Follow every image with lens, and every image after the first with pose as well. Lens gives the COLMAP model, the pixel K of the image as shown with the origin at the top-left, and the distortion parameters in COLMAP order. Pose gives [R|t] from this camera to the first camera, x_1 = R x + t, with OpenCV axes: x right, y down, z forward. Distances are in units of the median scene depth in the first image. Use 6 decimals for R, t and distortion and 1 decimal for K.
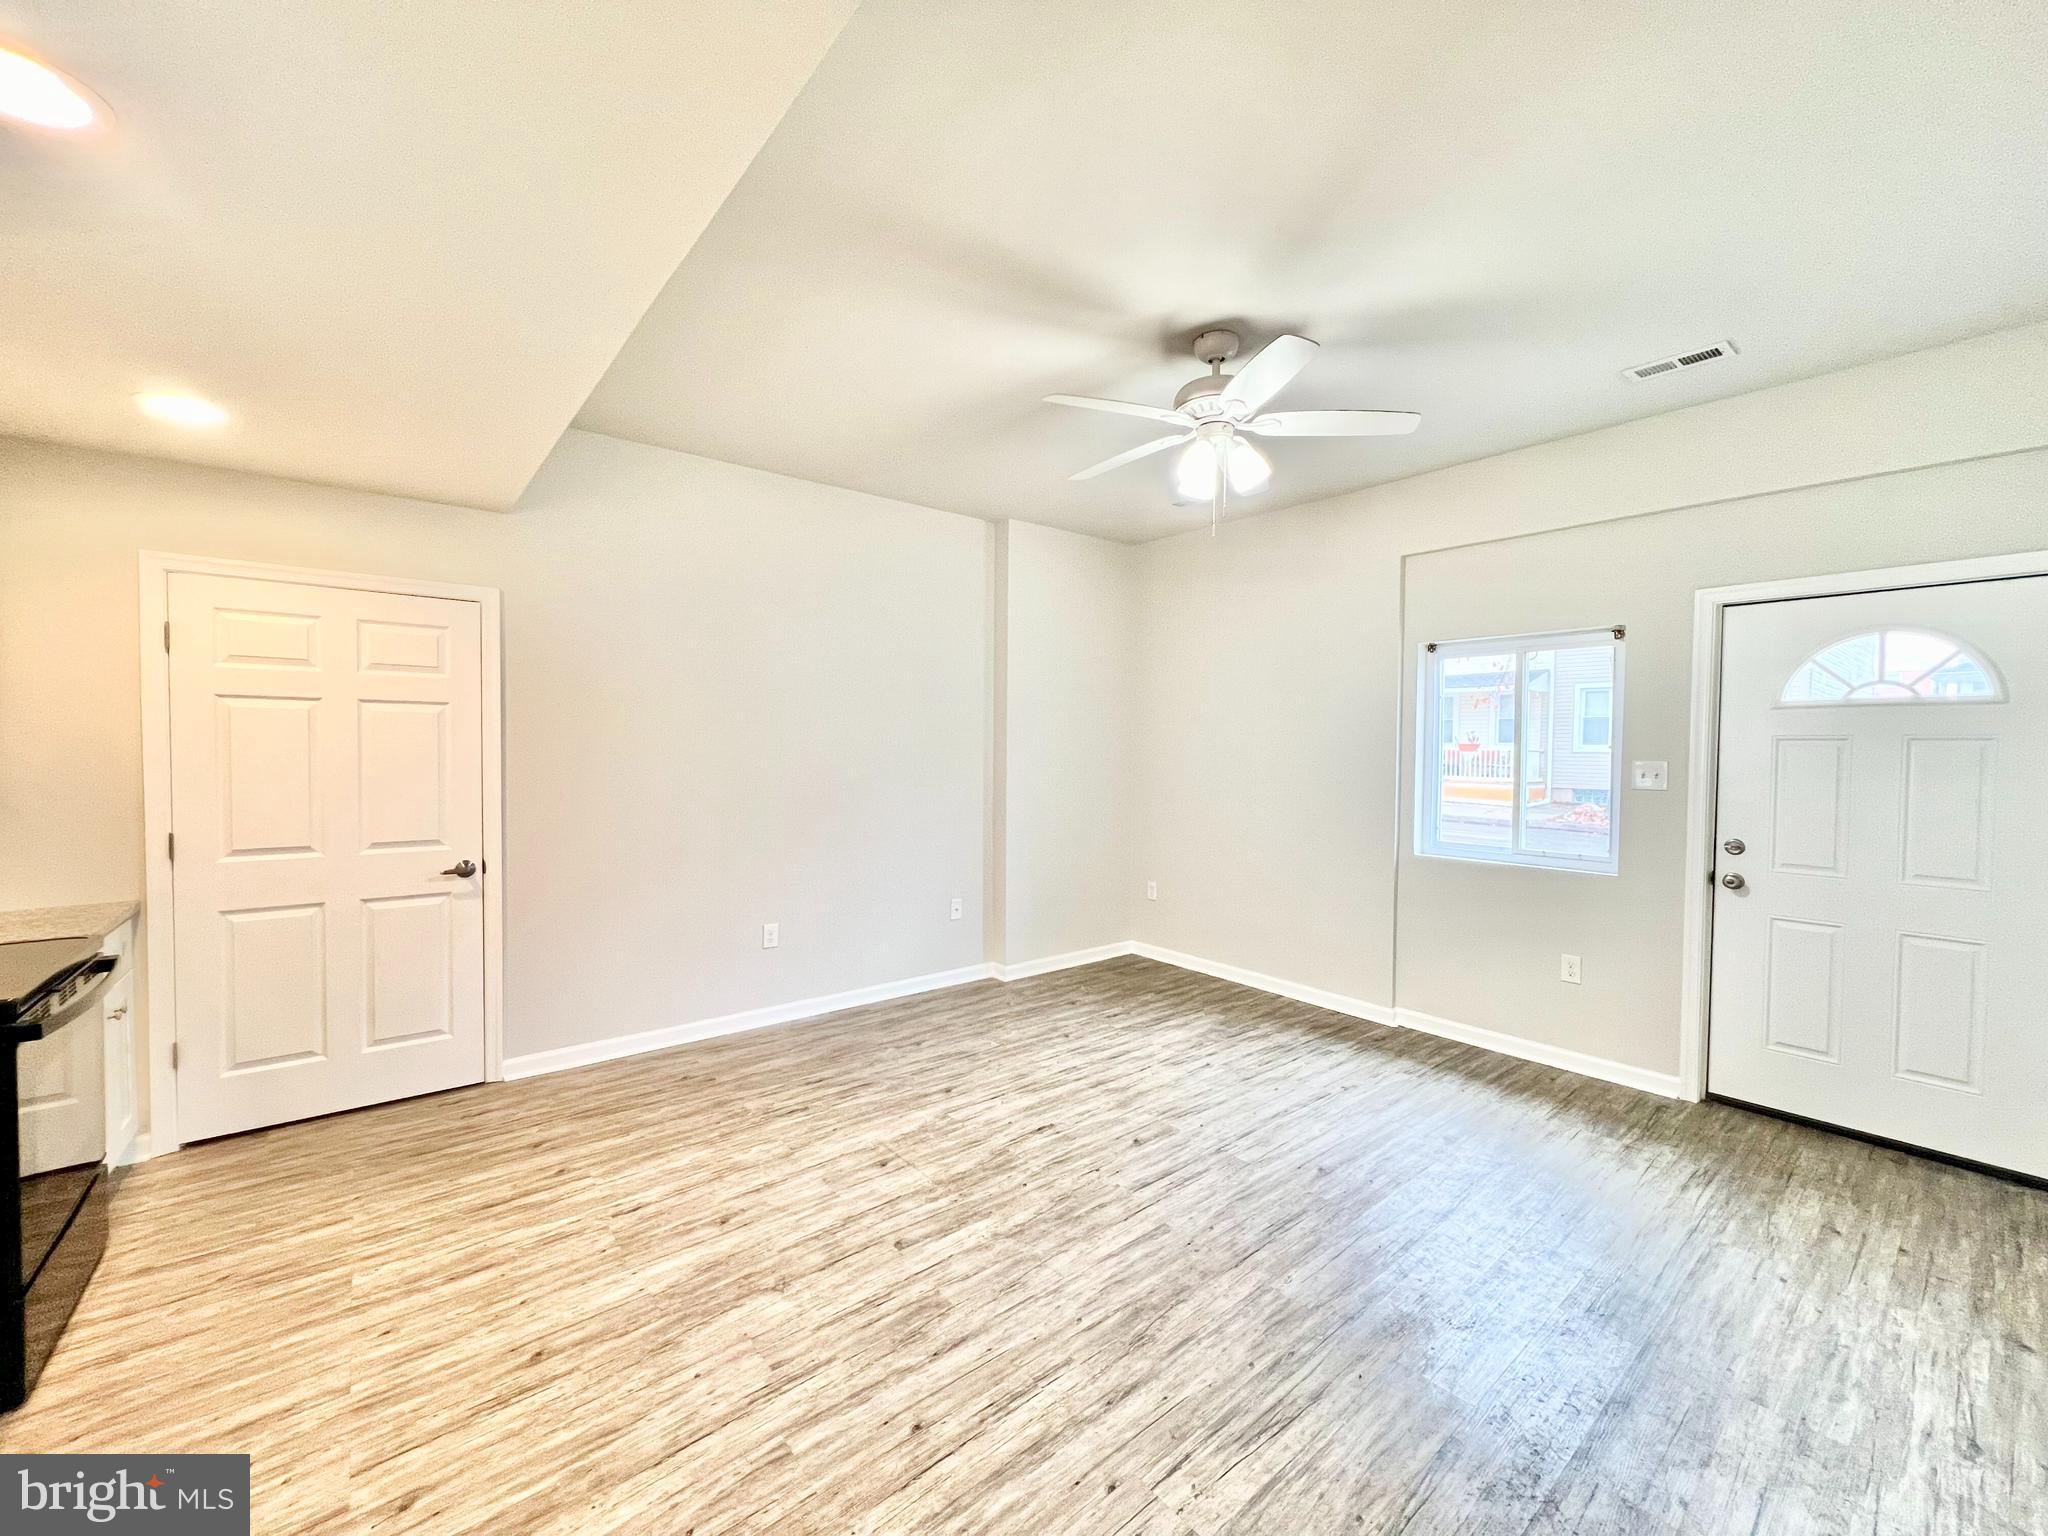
lens RADIAL K [[815.5, 0, 1025.5], [0, 815.5, 771.0], [0, 0, 1]] dist [-0.003026, 0.000706]
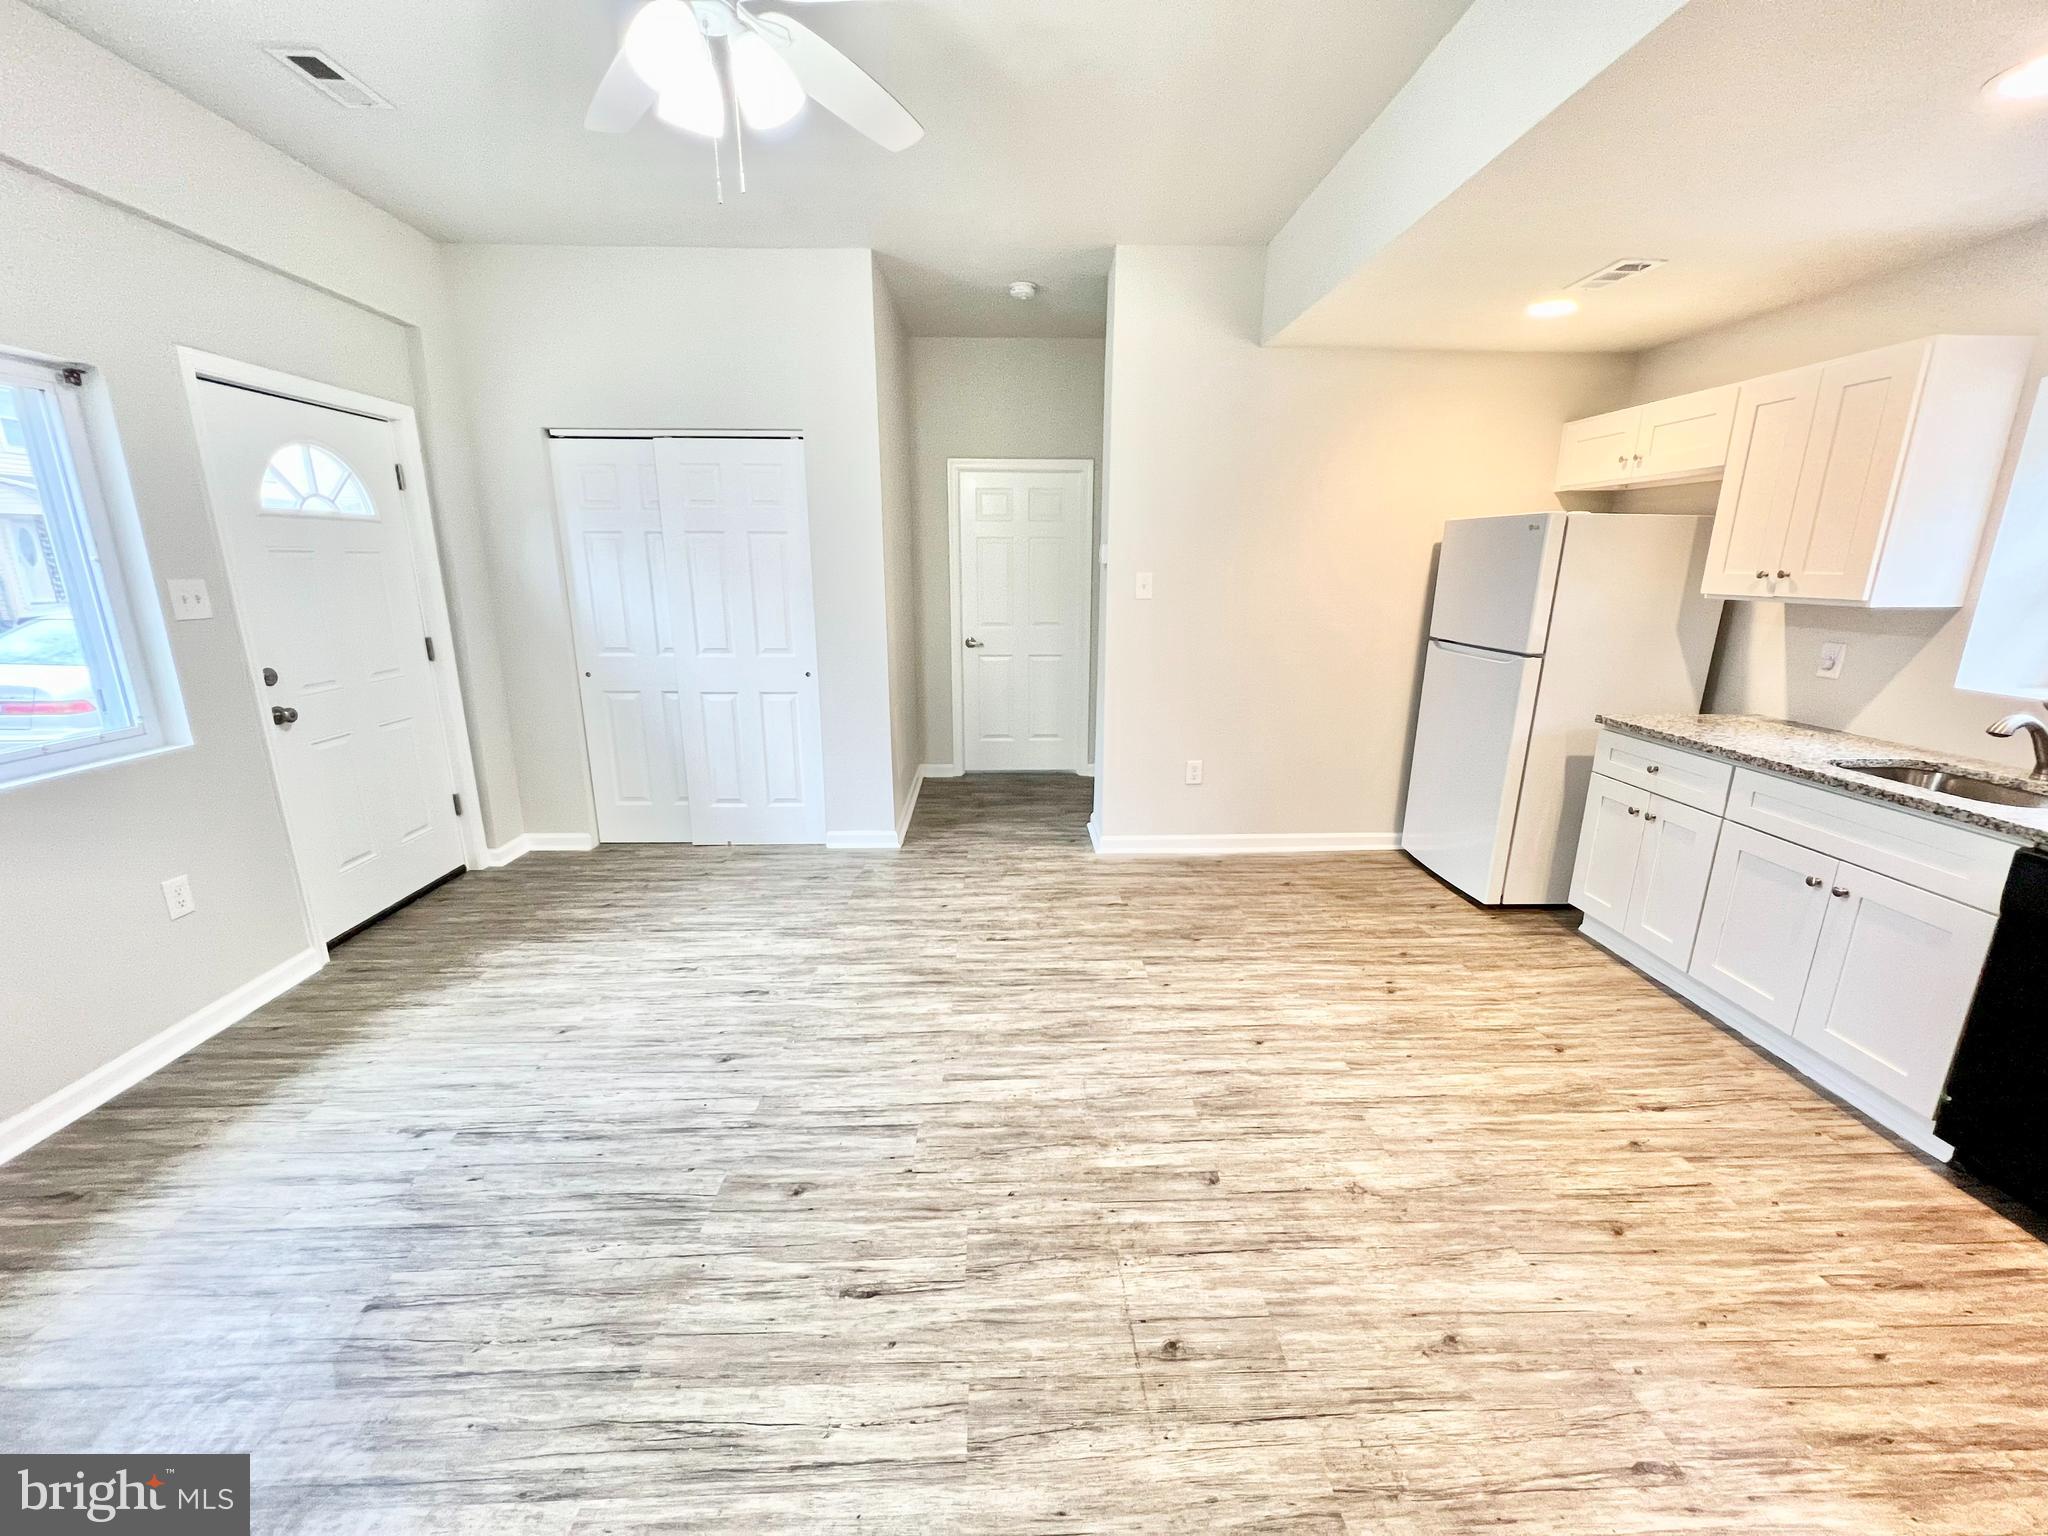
lens RADIAL K [[815.5, 0, 1026.2], [0, 815.5, 769.5], [0, 0, 1]] dist [-0.003026, 0.000706]
pose [[-0.796022, -0.158003, 0.584281, -0.359229], [0.010565, 0.961552, 0.274420, -0.050004], [-0.605175, 0.224618, -0.763747, 1.402707]]
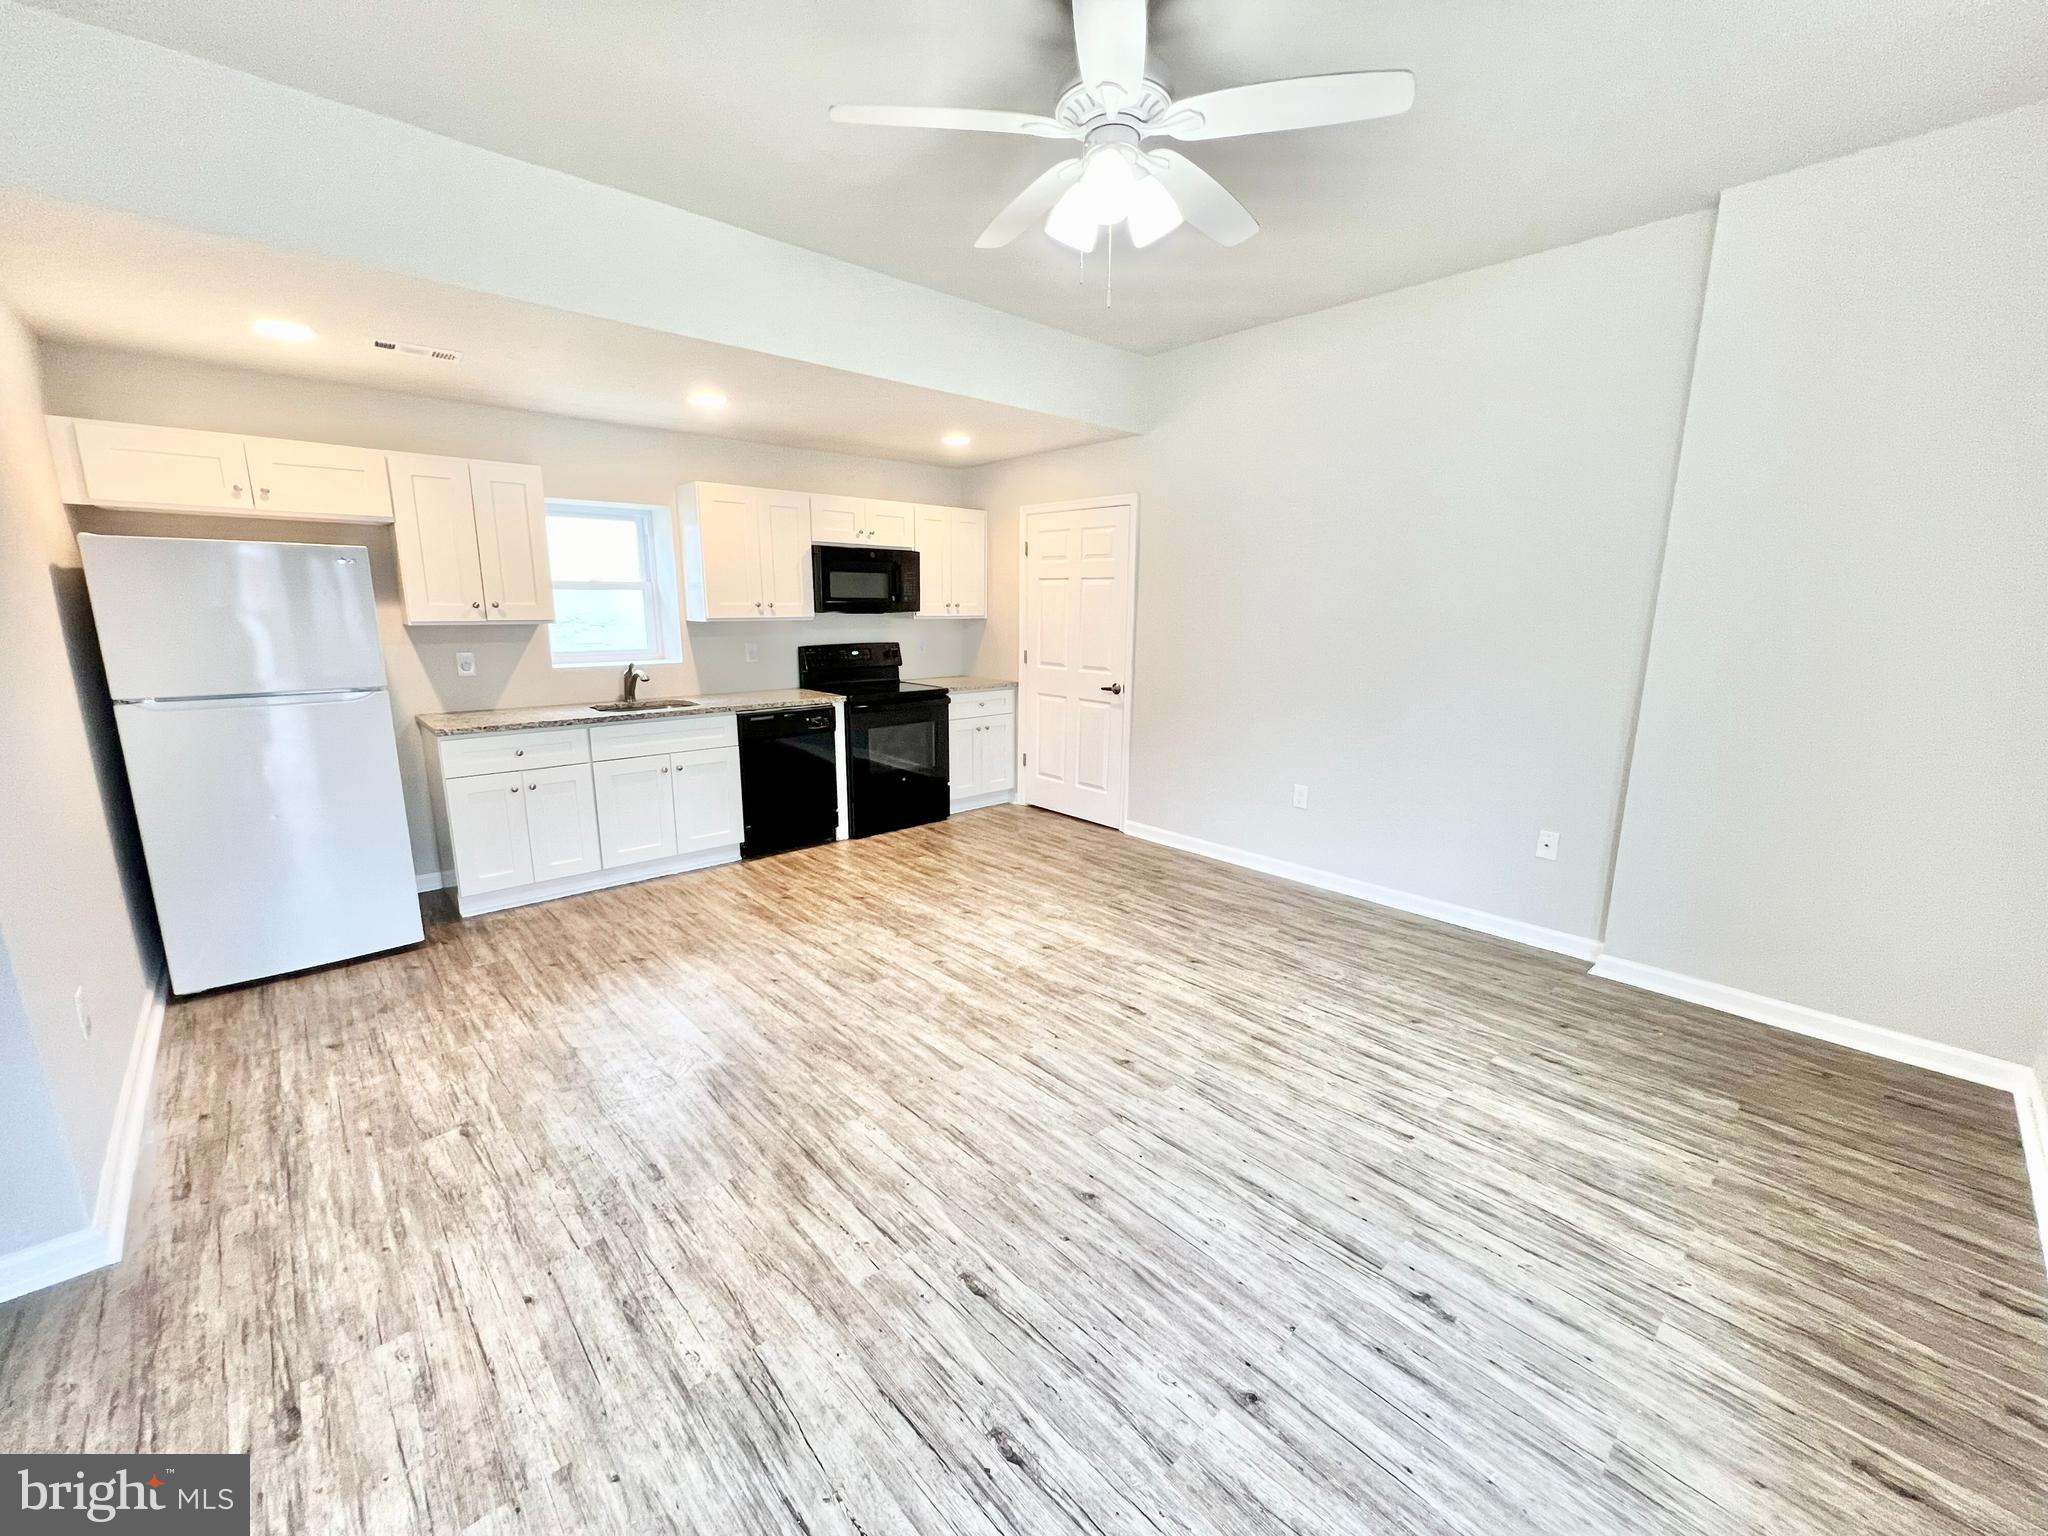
lens RADIAL K [[818.5, 0, 1026.0], [0, 818.5, 770.9], [0, 0, 1]] dist [-0.003393, 0.000867]
pose [[0.063040, 0.197066, -0.978361, 1.001179], [-0.037038, 0.980098, 0.195030, -0.025904], [0.997323, 0.023942, 0.069084, 0.880703]]
